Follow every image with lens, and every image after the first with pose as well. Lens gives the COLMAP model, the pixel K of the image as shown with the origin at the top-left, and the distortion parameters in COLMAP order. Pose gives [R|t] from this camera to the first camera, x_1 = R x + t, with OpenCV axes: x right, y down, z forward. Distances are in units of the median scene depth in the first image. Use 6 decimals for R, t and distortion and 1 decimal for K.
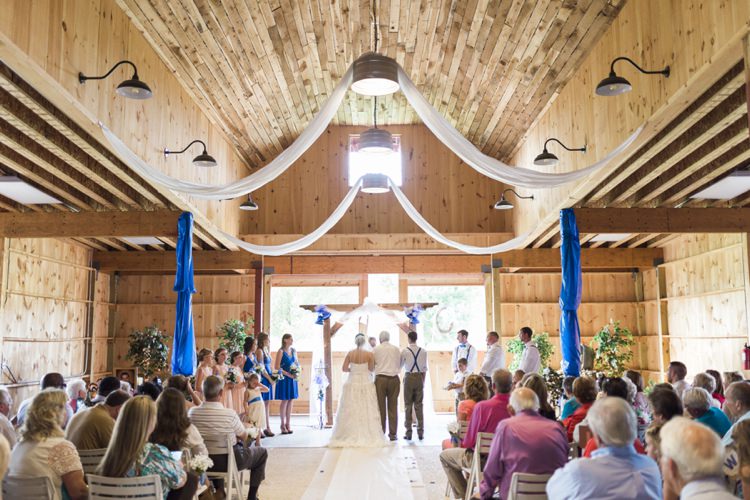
lens RADIAL K [[598.7, 0, 375.0], [0, 598.7, 250.0], [0, 0, 1]] dist [-0.003237, -0.000425]
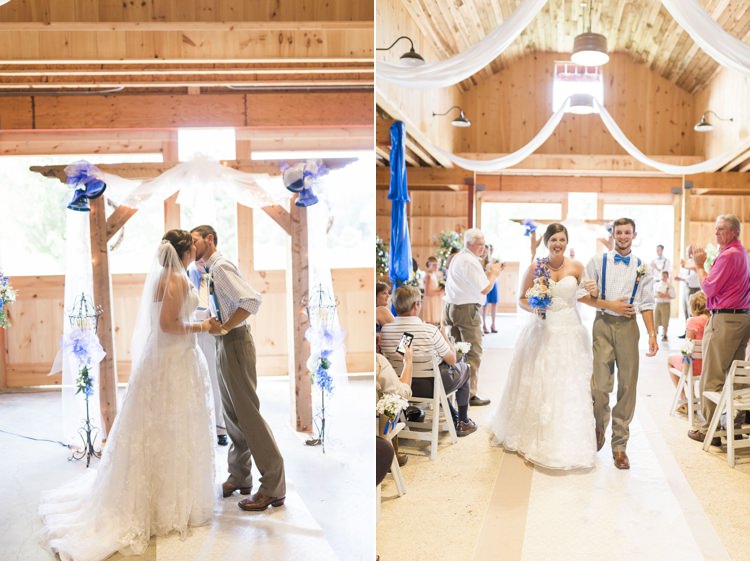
lens RADIAL K [[738.4, 0, 375.0], [0, 738.4, 280.5], [0, 0, 1]] dist [0.010745, 0.012988]
pose [[0.950516, 0.028273, -0.309388, 0.066532], [0.032951, 0.981059, 0.190884, -0.066255], [0.308925, -0.191633, 0.931581, -0.374010]]
